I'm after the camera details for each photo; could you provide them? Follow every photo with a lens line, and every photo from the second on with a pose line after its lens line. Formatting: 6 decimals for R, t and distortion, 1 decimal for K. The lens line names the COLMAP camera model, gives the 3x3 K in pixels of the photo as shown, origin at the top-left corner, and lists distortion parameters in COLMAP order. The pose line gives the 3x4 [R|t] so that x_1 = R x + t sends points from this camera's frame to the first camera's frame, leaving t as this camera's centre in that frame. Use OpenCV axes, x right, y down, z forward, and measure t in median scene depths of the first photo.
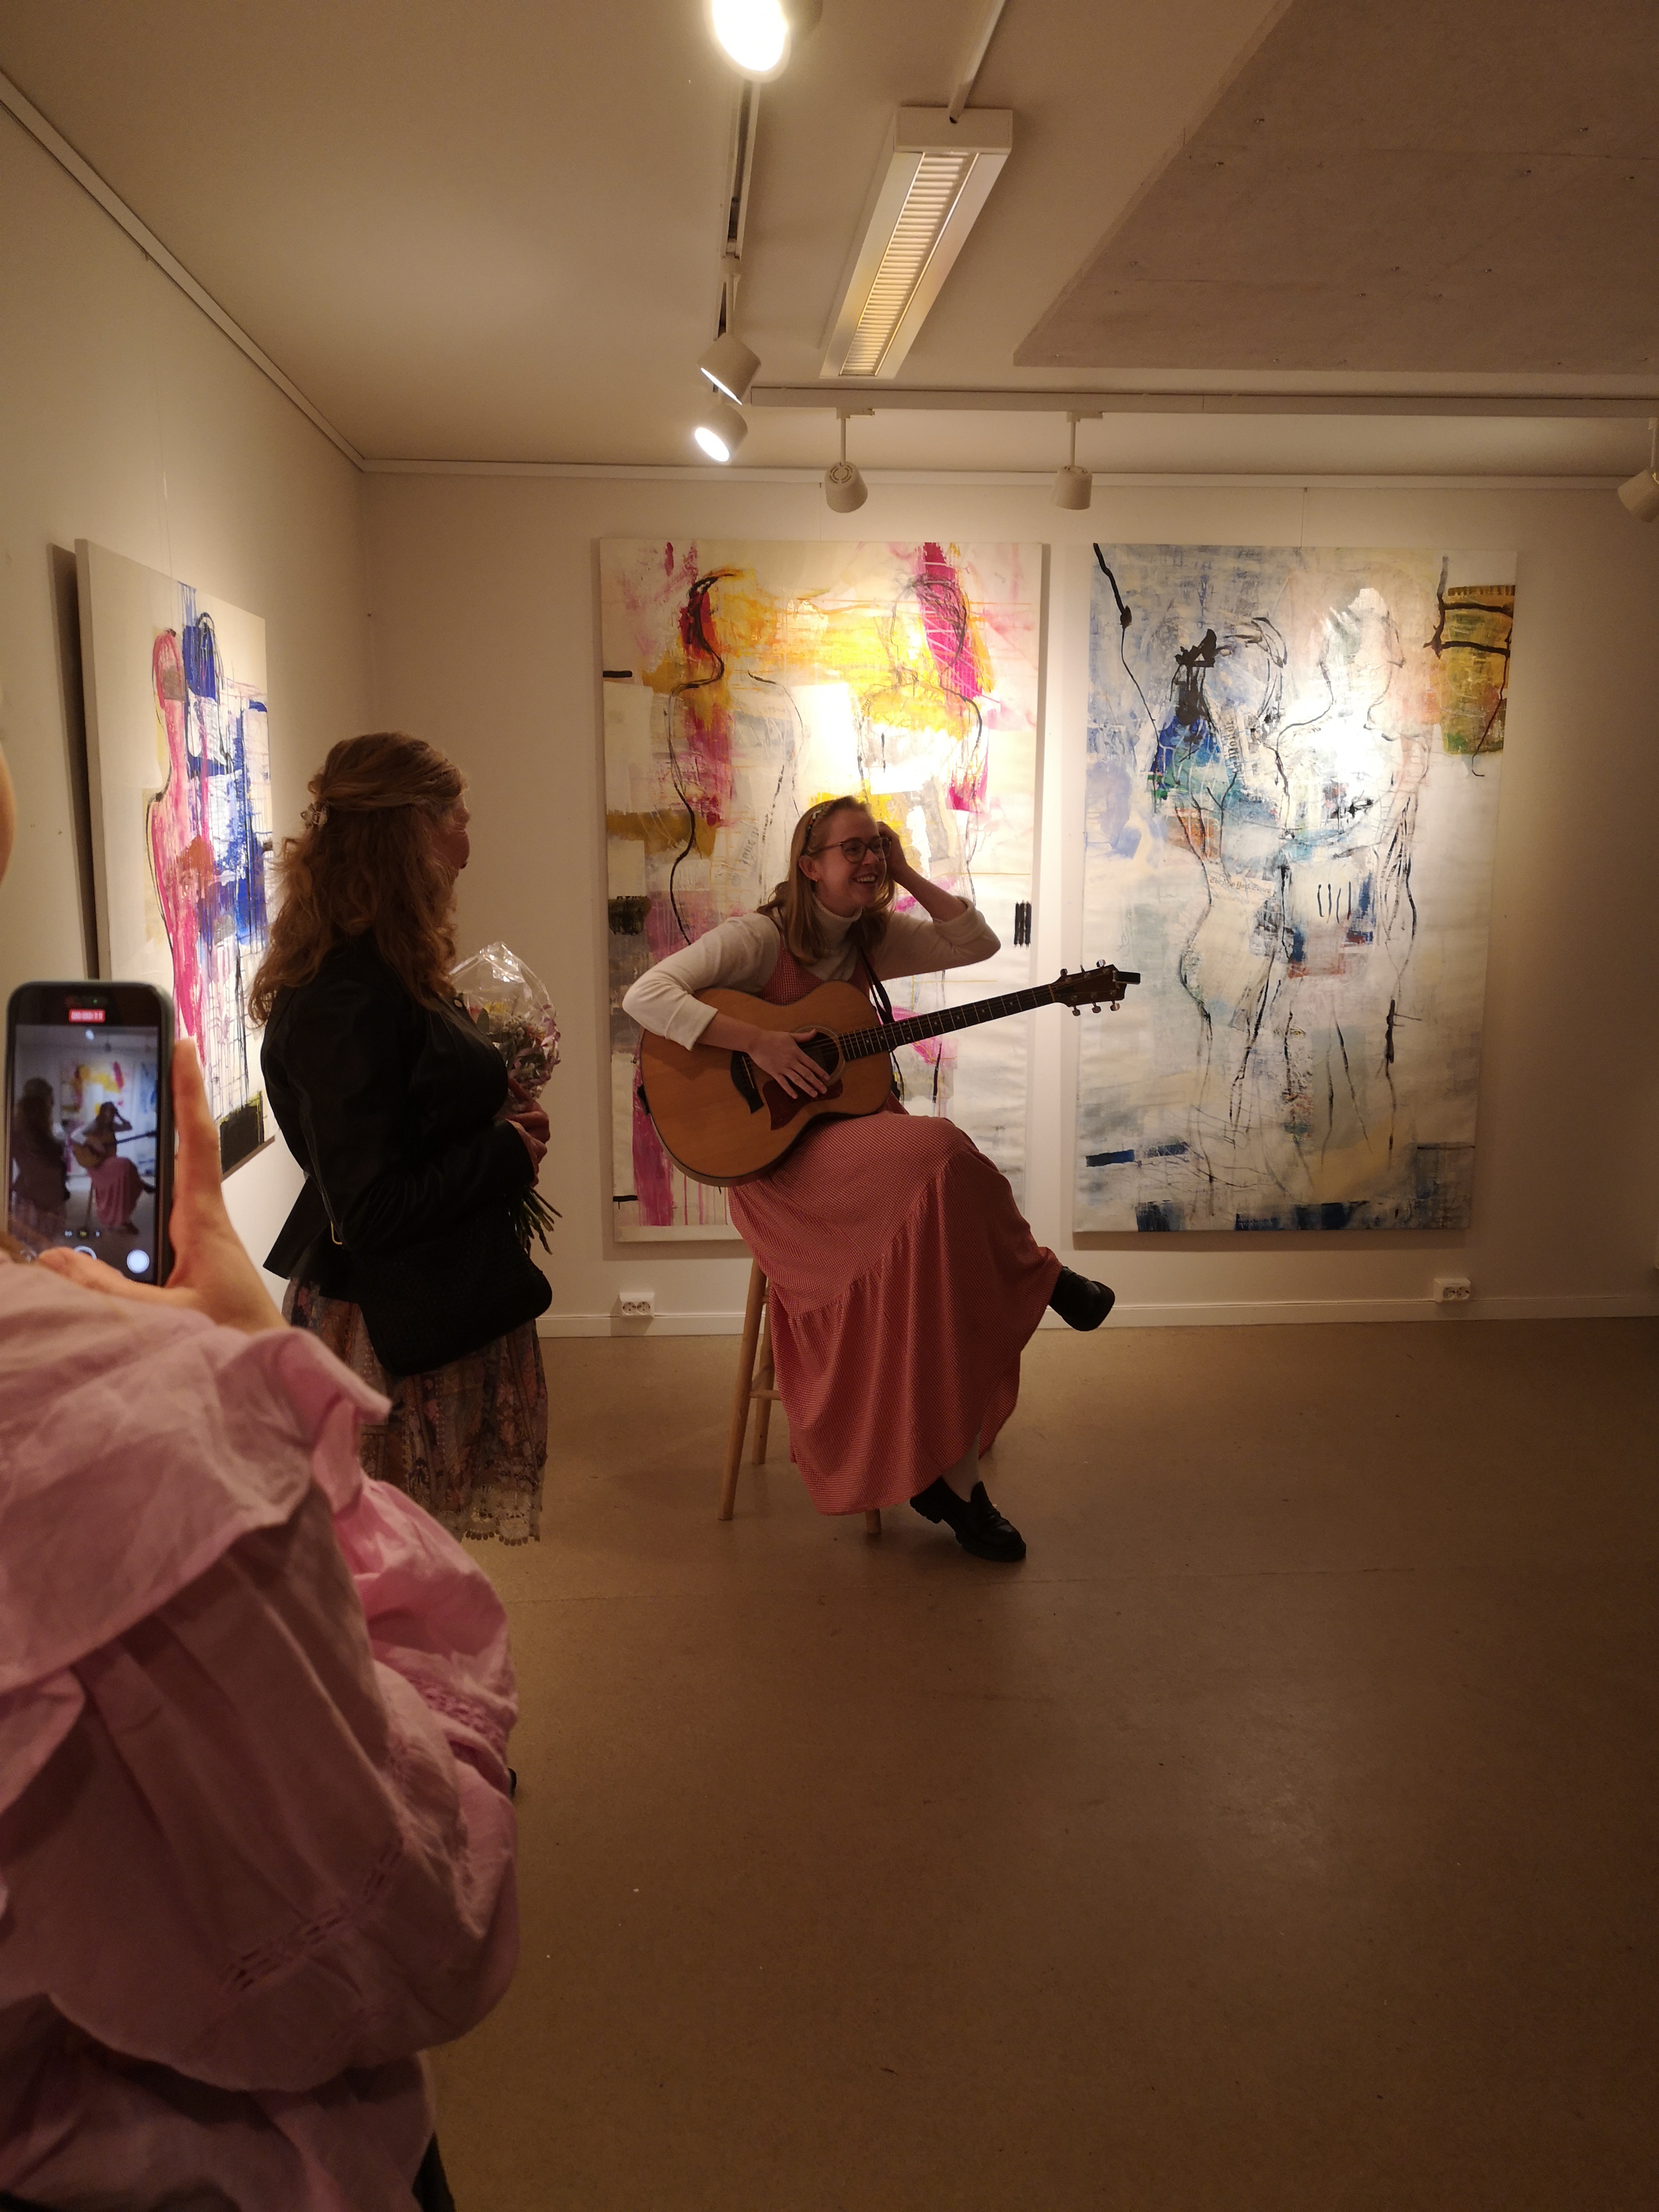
lens RADIAL K [[1723.6, 0, 839.3], [0, 1723.6, 1107.8], [0, 0, 1]] dist [0.059635, -0.050518]
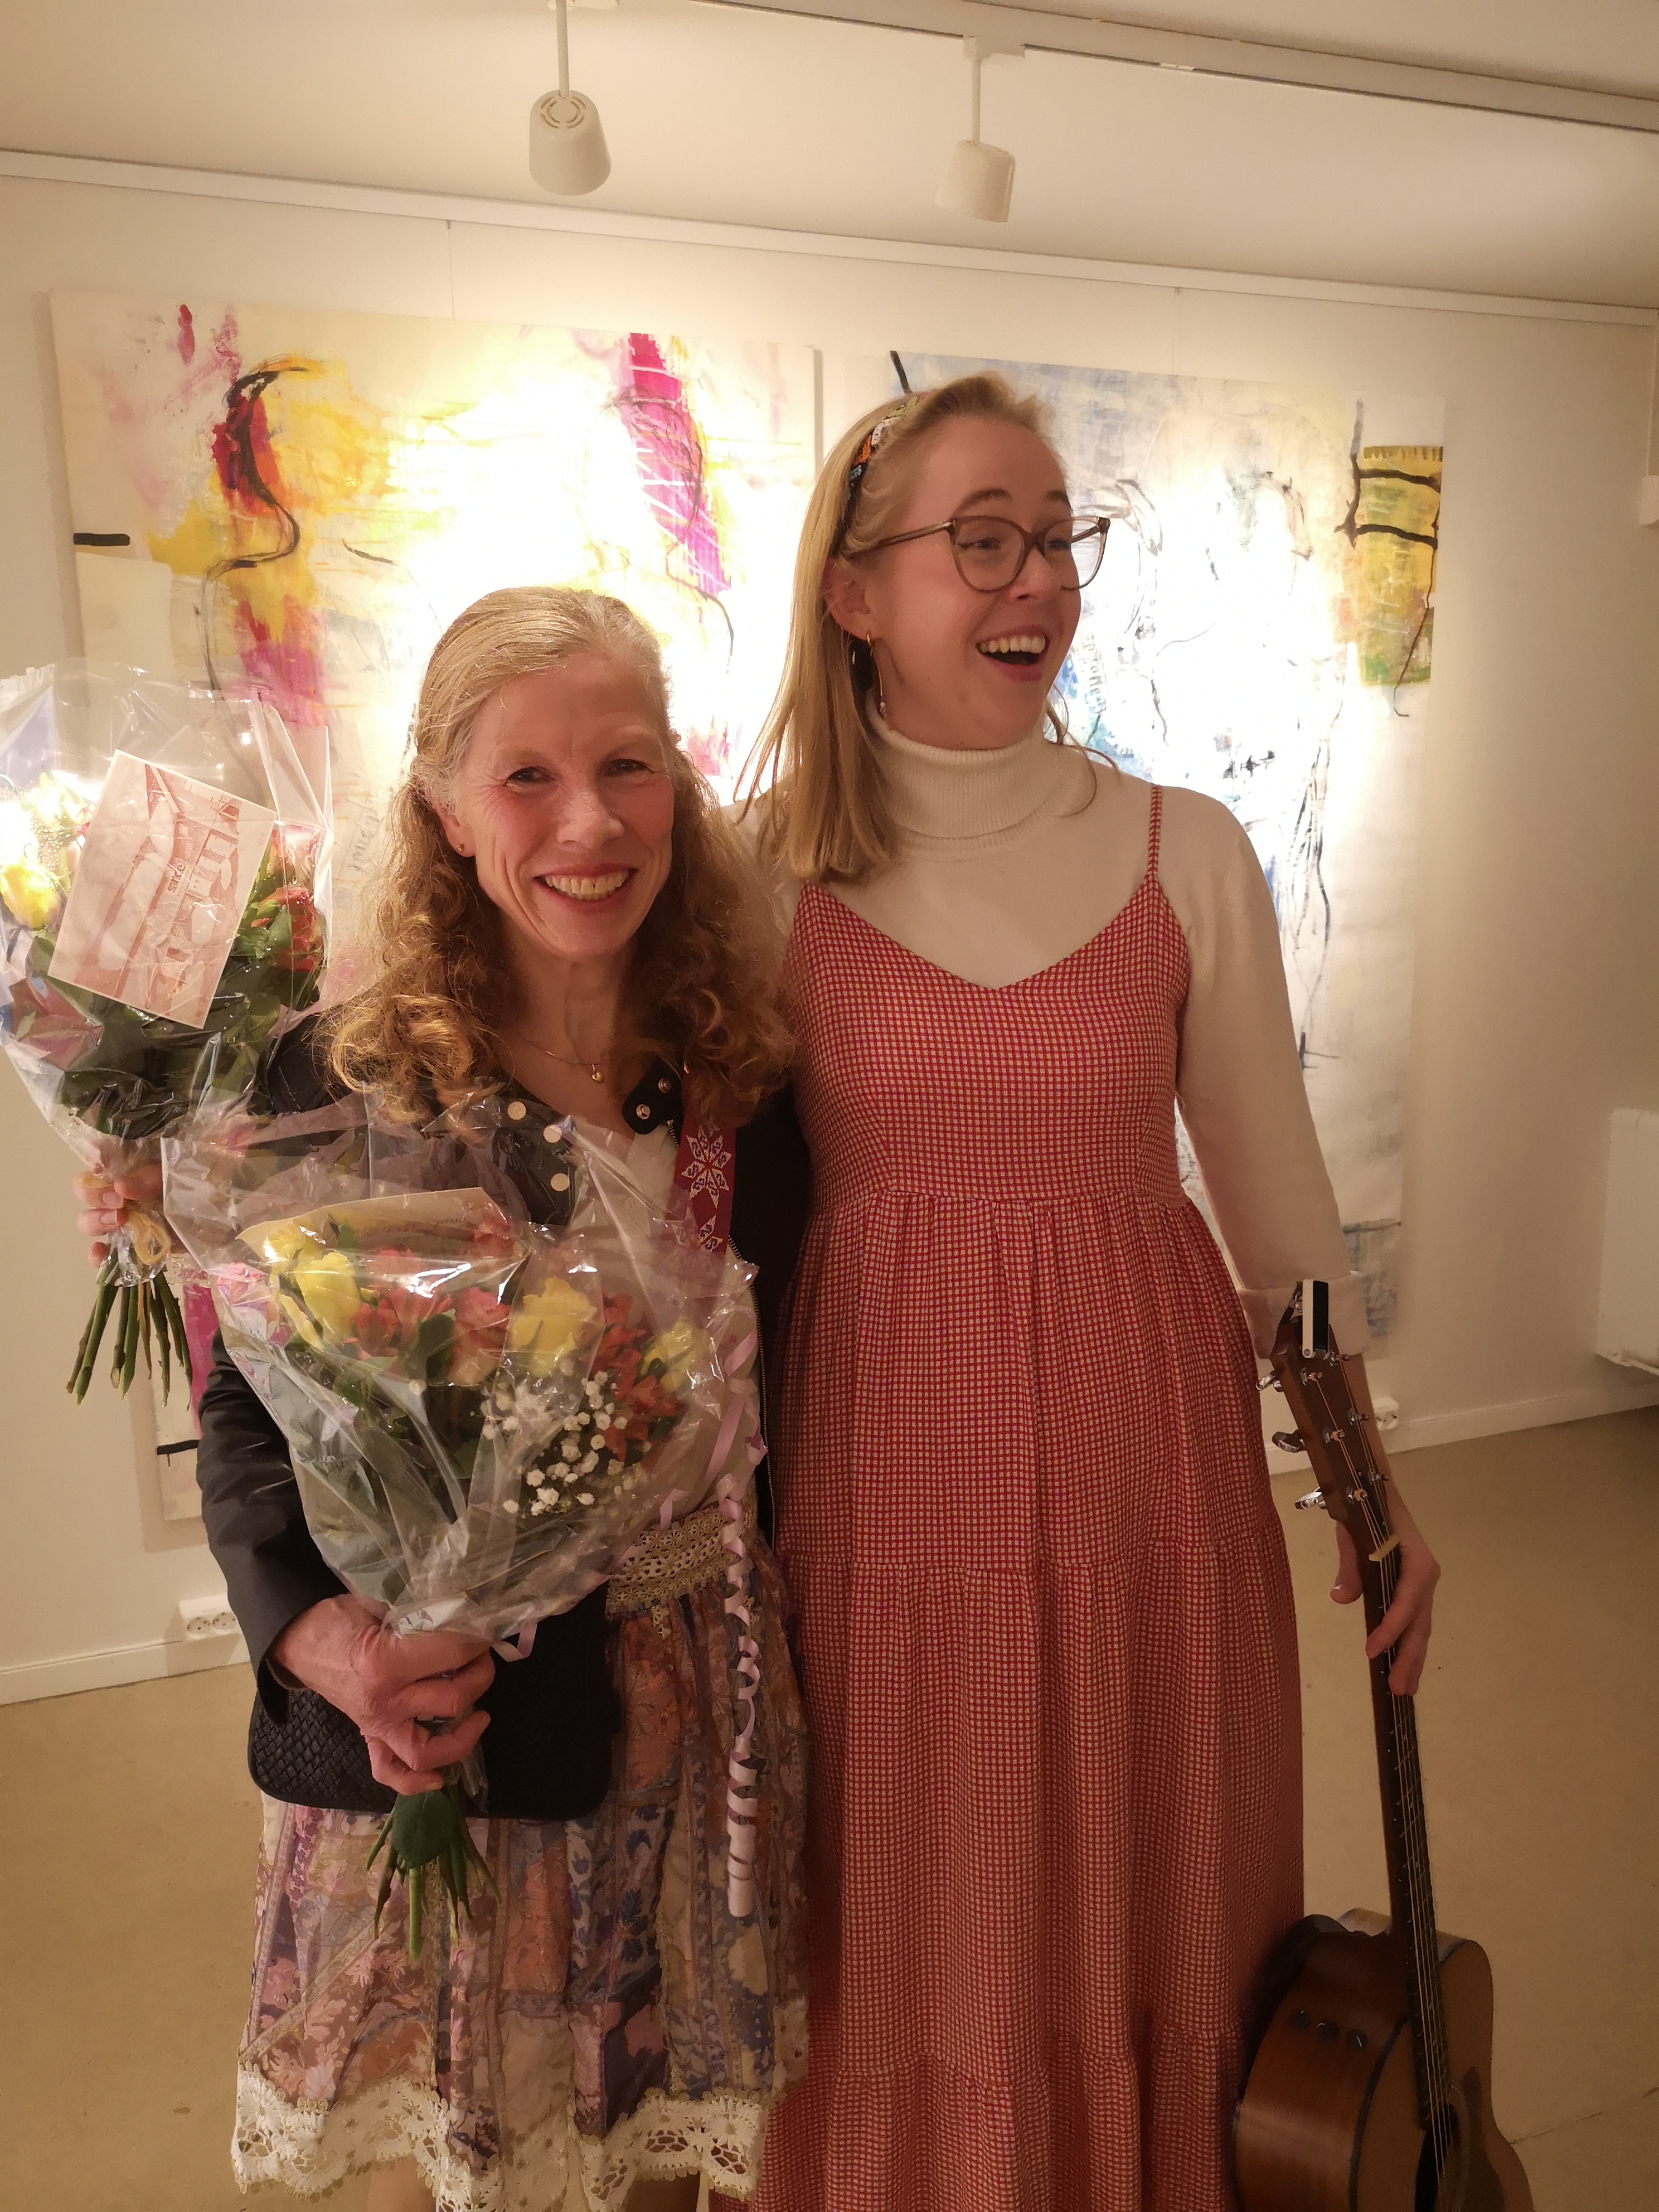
lens RADIAL K [[1728.1, 0, 837.3], [0, 1728.1, 1109.7], [0, 0, 1]] dist [0.066930, -0.085382]
pose [[0.959702, -0.069710, 0.272238, -0.064326], [0.064887, 0.997536, 0.026689, -0.064020], [-0.273427, -0.007949, 0.961860, 0.376622]]
